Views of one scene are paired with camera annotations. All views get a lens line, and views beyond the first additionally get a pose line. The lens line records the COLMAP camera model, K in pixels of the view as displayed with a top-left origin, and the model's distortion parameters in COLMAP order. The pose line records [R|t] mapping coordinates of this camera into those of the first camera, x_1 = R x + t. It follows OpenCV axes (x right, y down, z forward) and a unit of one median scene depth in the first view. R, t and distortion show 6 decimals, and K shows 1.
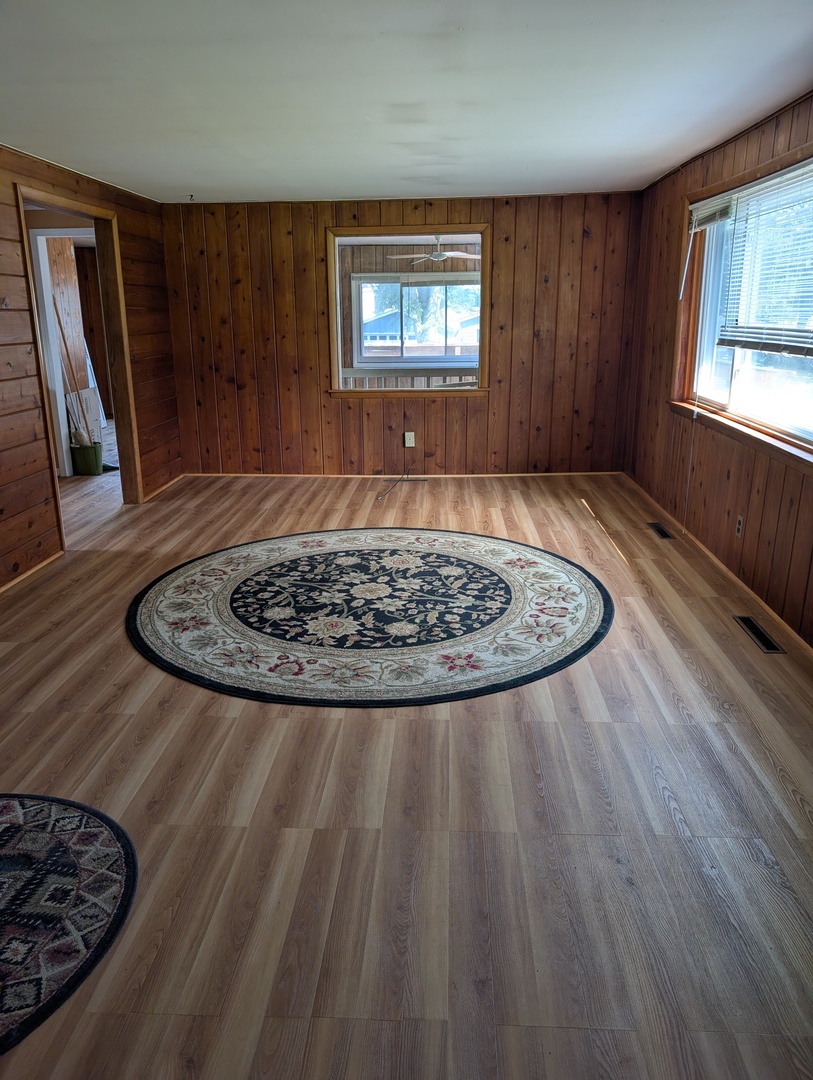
lens RADIAL K [[748.8, 0, 401.3], [0, 748.8, 539.1], [0, 0, 1]] dist [0.151231, -0.393824]
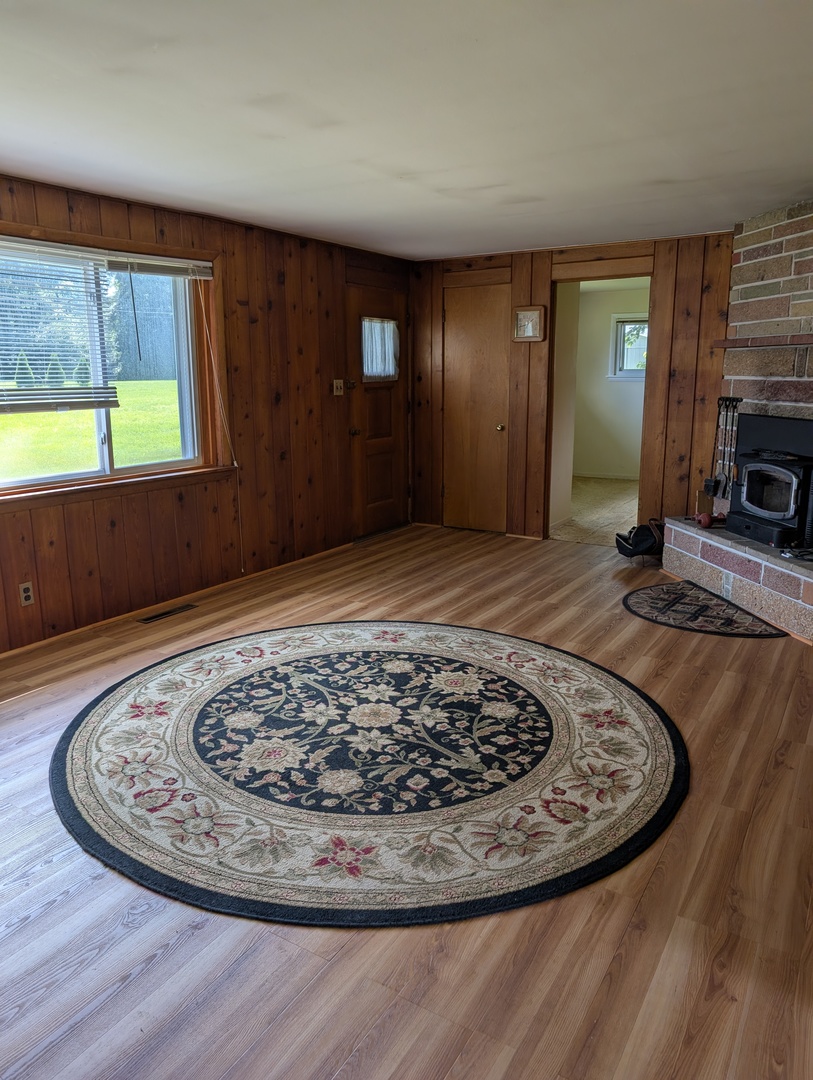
lens RADIAL K [[777.9, 0, 401.8], [0, 777.9, 525.4], [0, 0, 1]] dist [0.049571, -0.058286]
pose [[-0.878743, -0.076883, 0.471061, -0.459089], [0.154758, 0.887726, 0.433582, -0.481217], [-0.451508, 0.453908, -0.768185, 1.614394]]
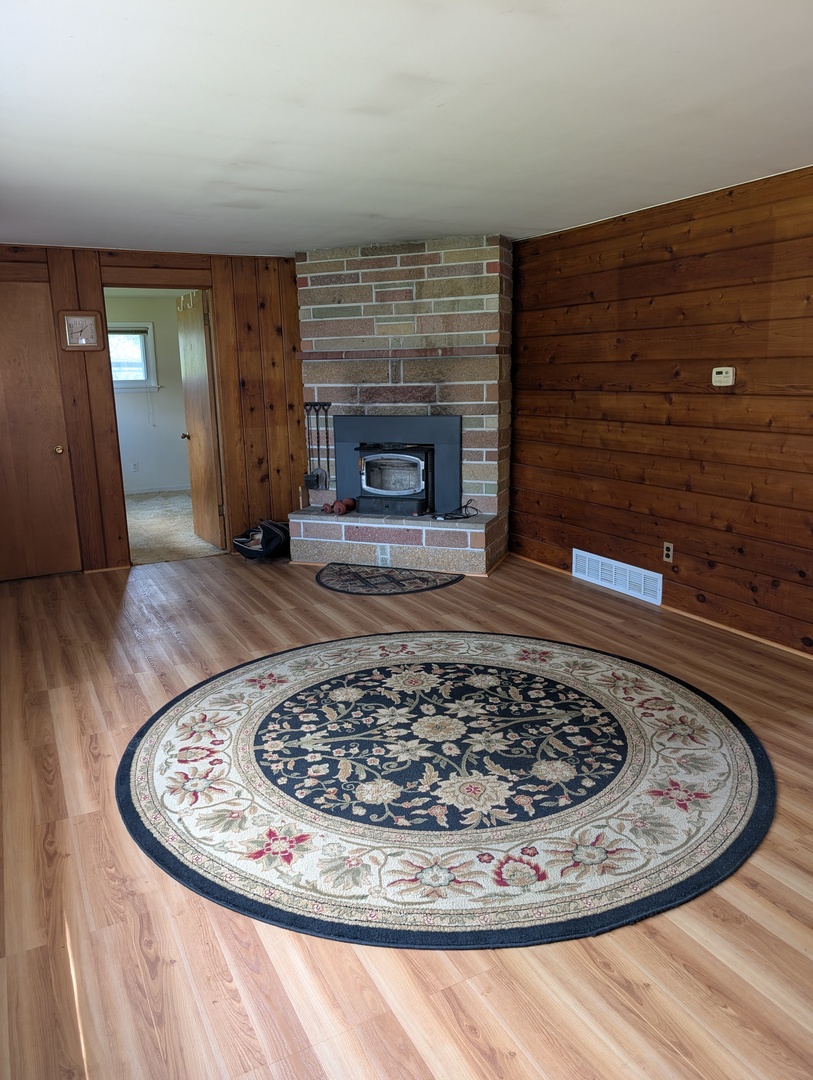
lens RADIAL K [[777.9, 0, 401.8], [0, 777.9, 525.4], [0, 0, 1]] dist [0.049571, -0.058286]
pose [[-0.858784, 0.133058, -0.494759, 0.381746], [-0.116148, 0.889983, 0.440953, -0.492250], [0.498999, 0.436149, -0.748848, 1.580366]]
